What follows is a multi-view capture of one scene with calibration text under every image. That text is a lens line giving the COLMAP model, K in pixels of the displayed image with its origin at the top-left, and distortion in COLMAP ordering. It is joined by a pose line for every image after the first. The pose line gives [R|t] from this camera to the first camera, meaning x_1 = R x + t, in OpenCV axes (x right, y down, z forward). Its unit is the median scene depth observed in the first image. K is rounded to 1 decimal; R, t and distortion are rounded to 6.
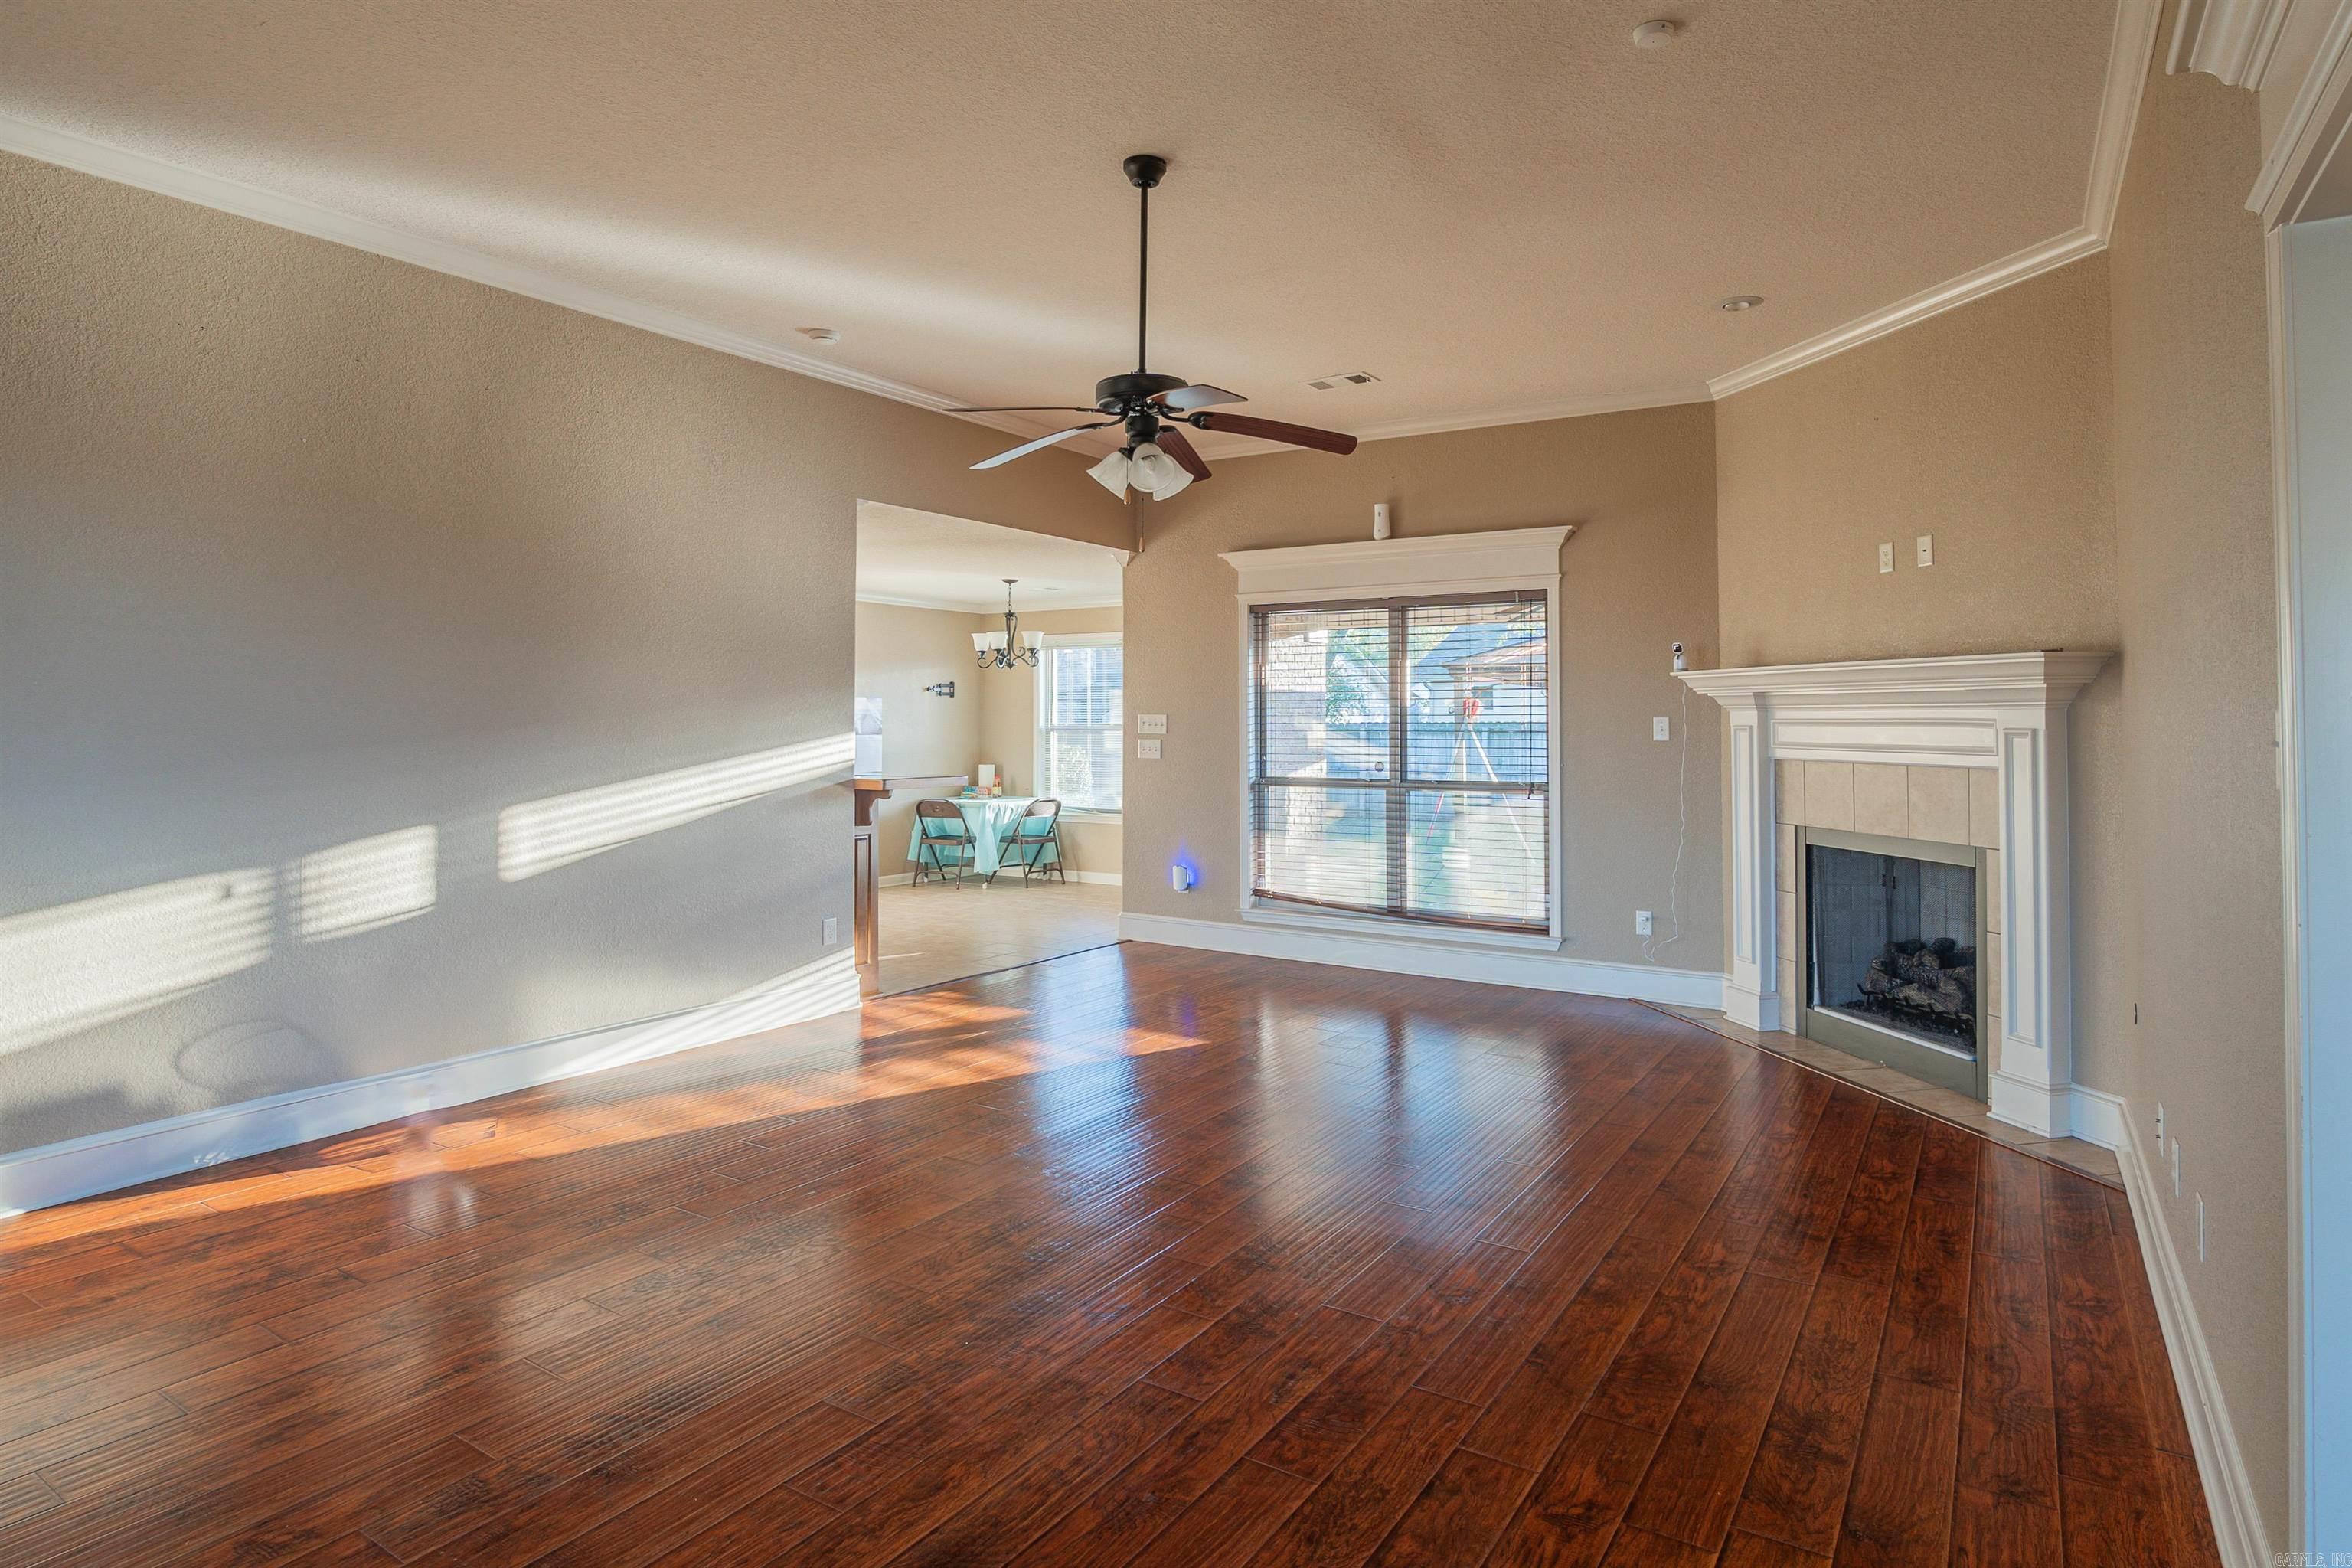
lens RADIAL K [[1283.5, 0, 1176.2], [0, 1283.5, 702.3], [0, 0, 1]] dist [-0.036546, 0.010601]
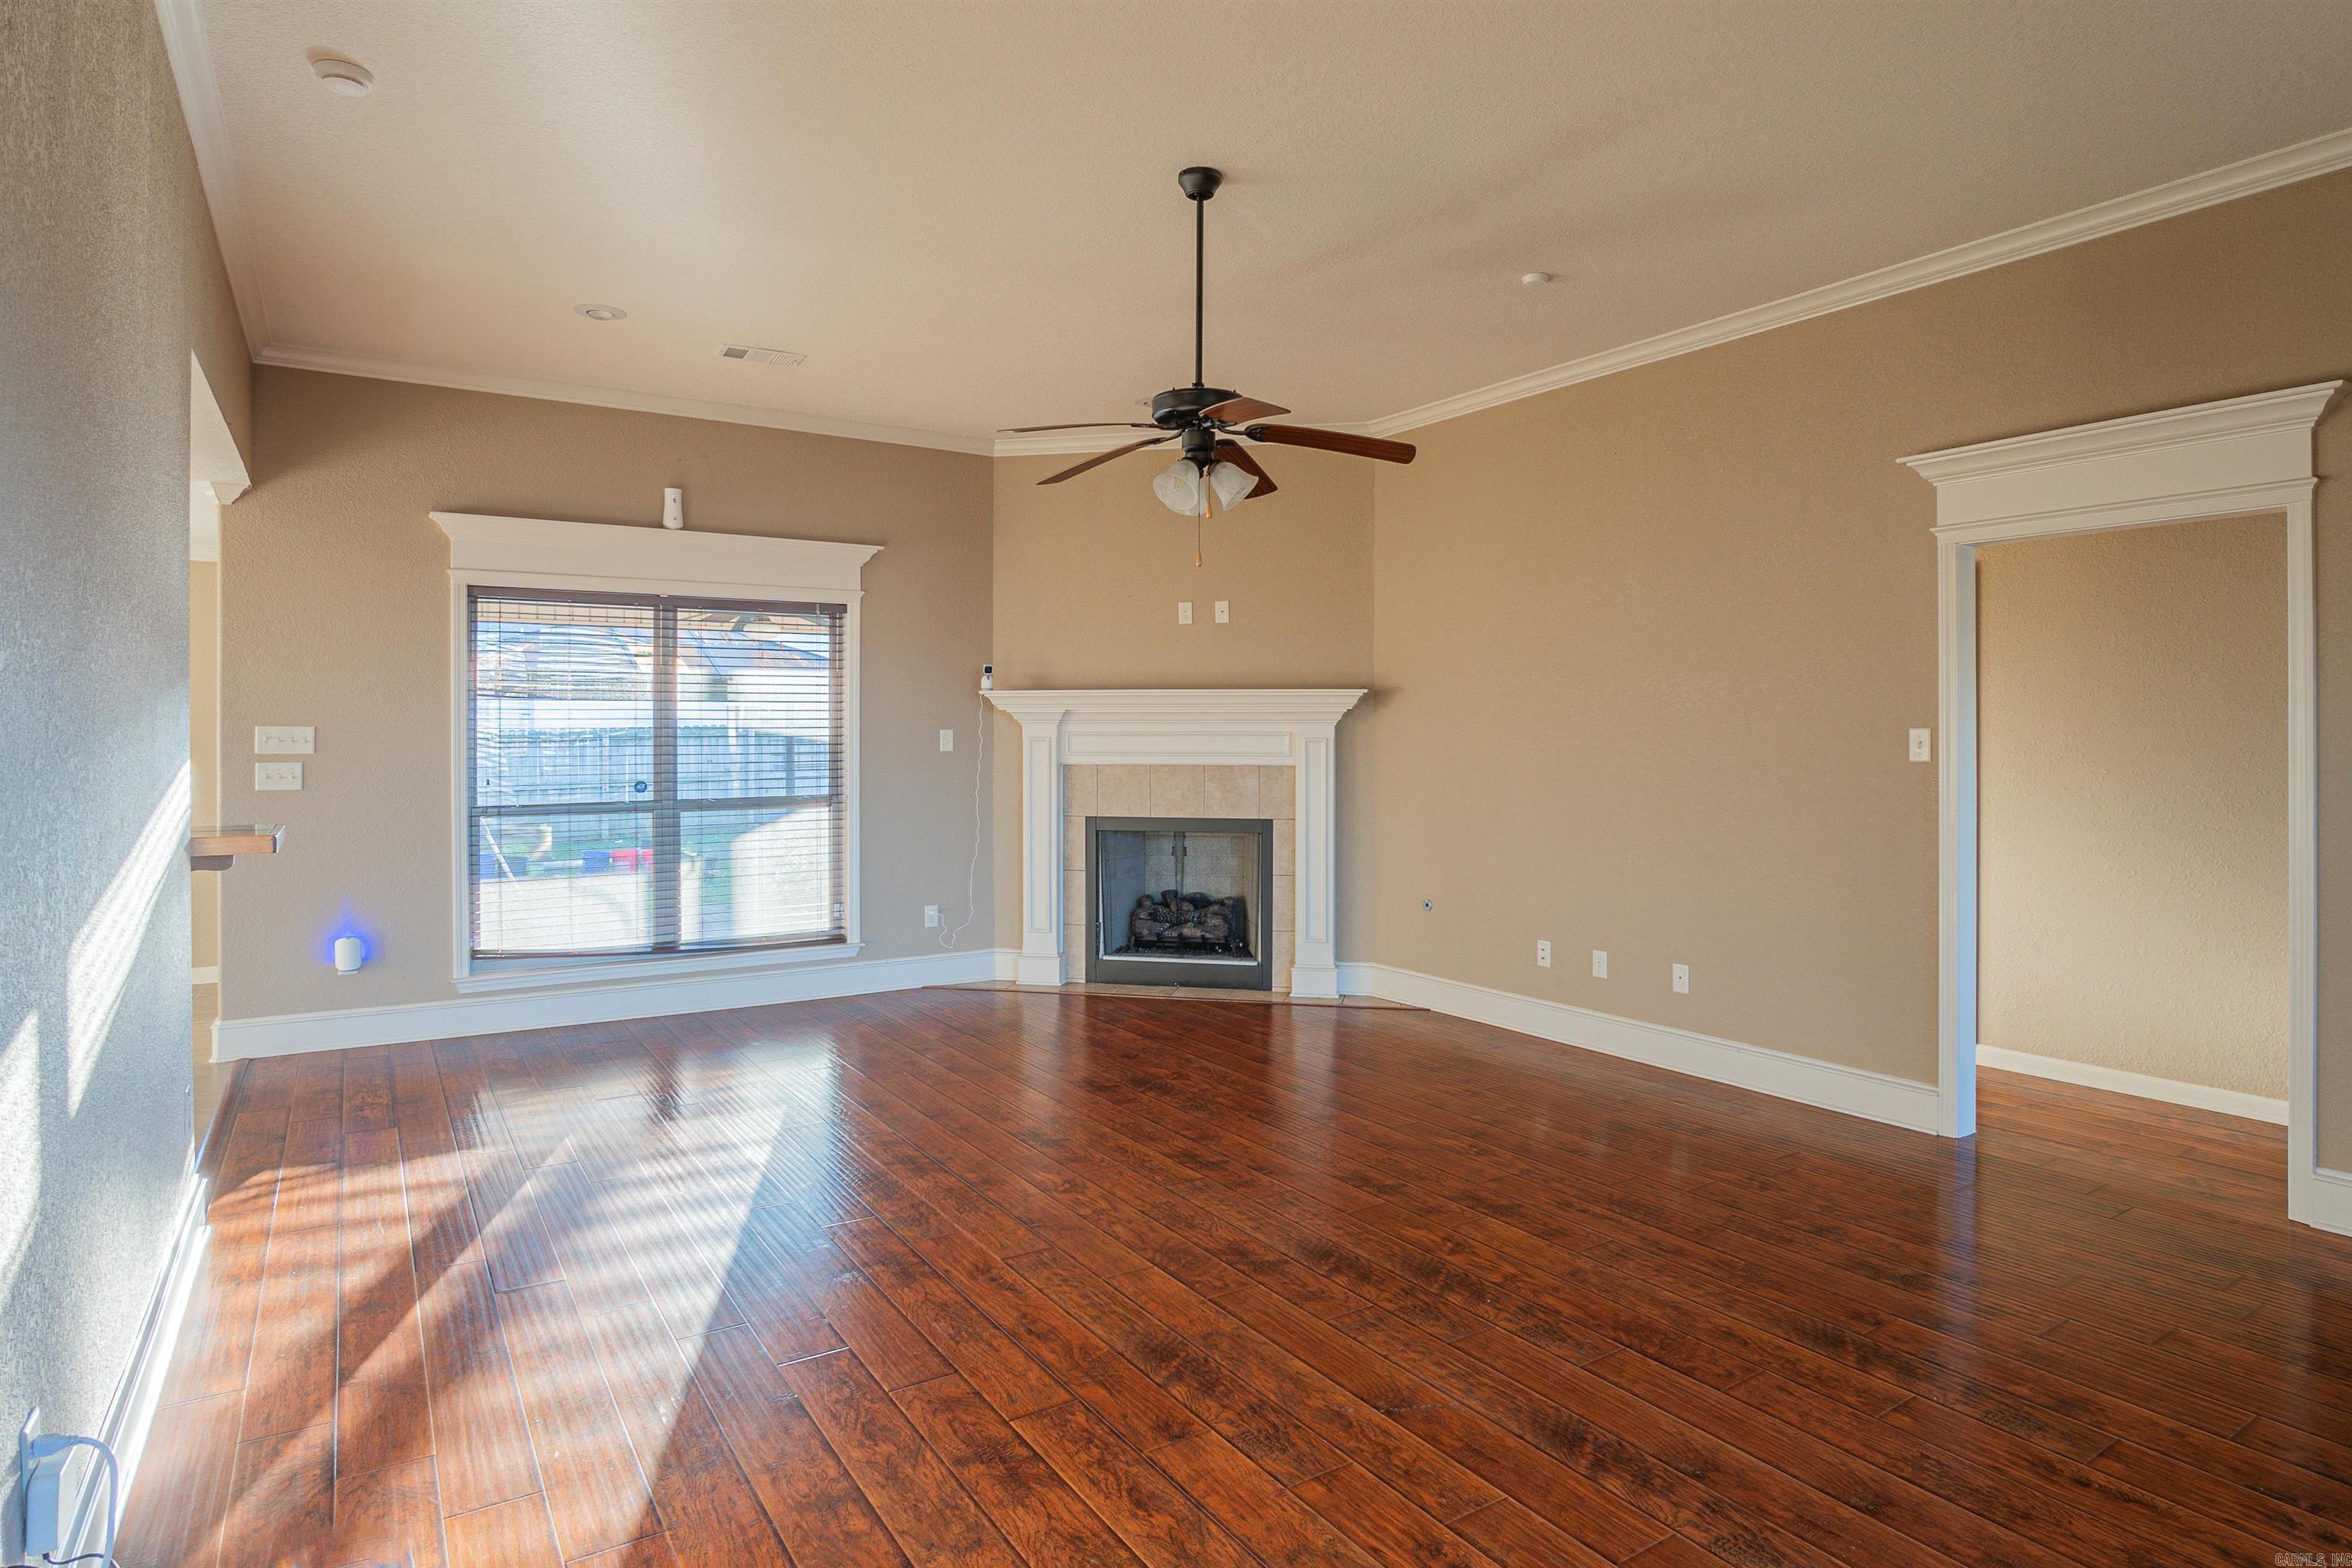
lens RADIAL K [[1283.5, 0, 1194.3], [0, 1283.5, 740.1], [0, 0, 1]] dist [-0.036546, 0.010601]
pose [[0.409991, -0.008795, 0.912047, -0.515874], [-0.010749, 0.999837, 0.014473, 0.001921], [-0.912026, -0.015738, 0.409830, 0.319559]]
